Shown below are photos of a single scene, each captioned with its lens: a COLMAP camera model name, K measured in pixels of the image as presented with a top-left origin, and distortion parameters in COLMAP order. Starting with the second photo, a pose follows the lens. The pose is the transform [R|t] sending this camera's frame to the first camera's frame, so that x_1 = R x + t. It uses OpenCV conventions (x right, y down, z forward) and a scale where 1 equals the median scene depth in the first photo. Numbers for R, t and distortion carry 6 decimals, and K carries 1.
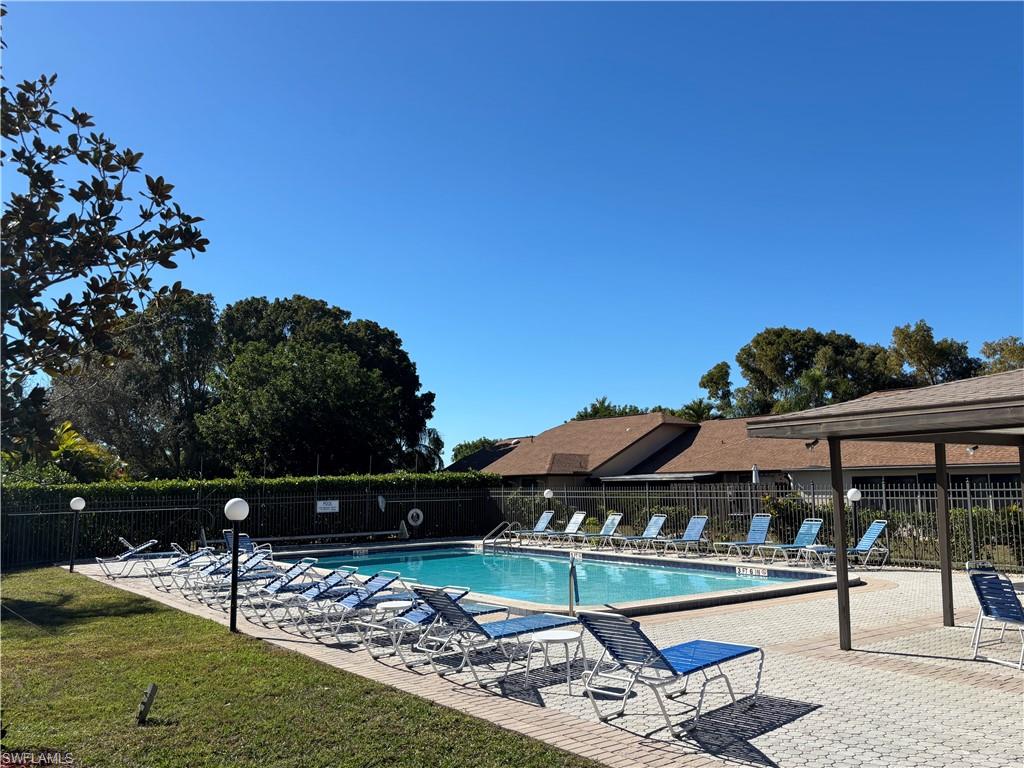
lens RADIAL K [[834.8, 0, 511.3], [0, 834.8, 383.9], [0, 0, 1]] dist [0.051995, -0.000481]
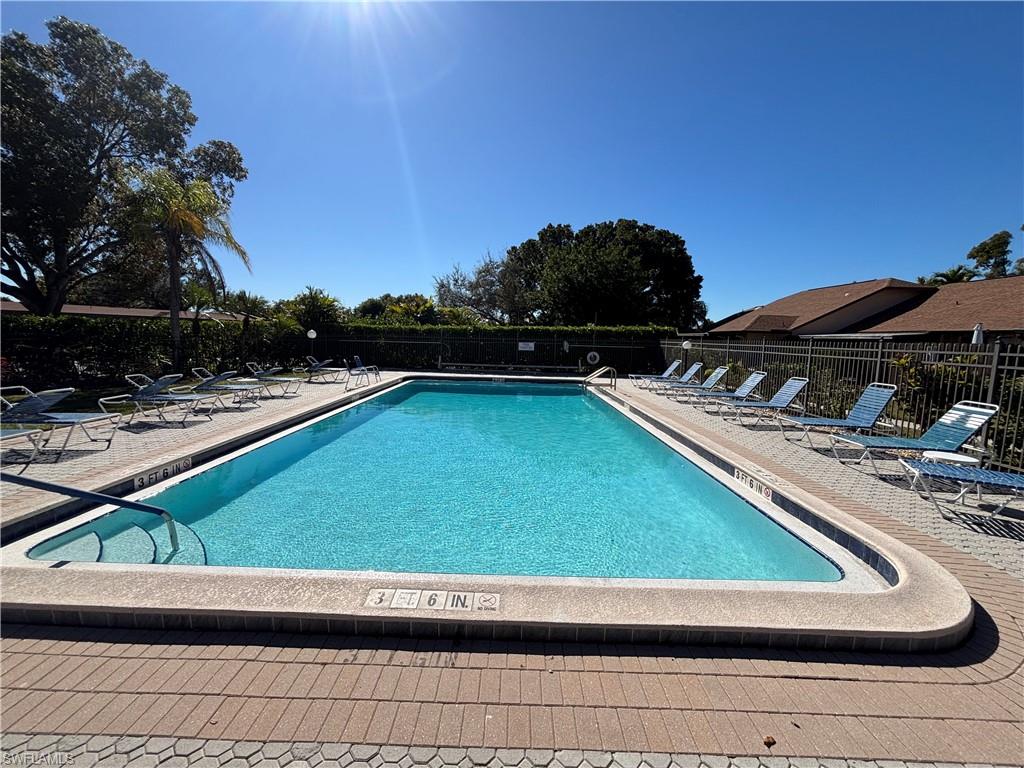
lens RADIAL K [[412.4, 0, 513.3], [0, 412.4, 385.0], [0, 0, 1]] dist [-0.000344, -0.000019]
pose [[0.799278, 0.102754, -0.592111, 0.120915], [0.038082, 0.974634, 0.220543, 0.033572], [0.599753, -0.198824, 0.775090, 0.266865]]
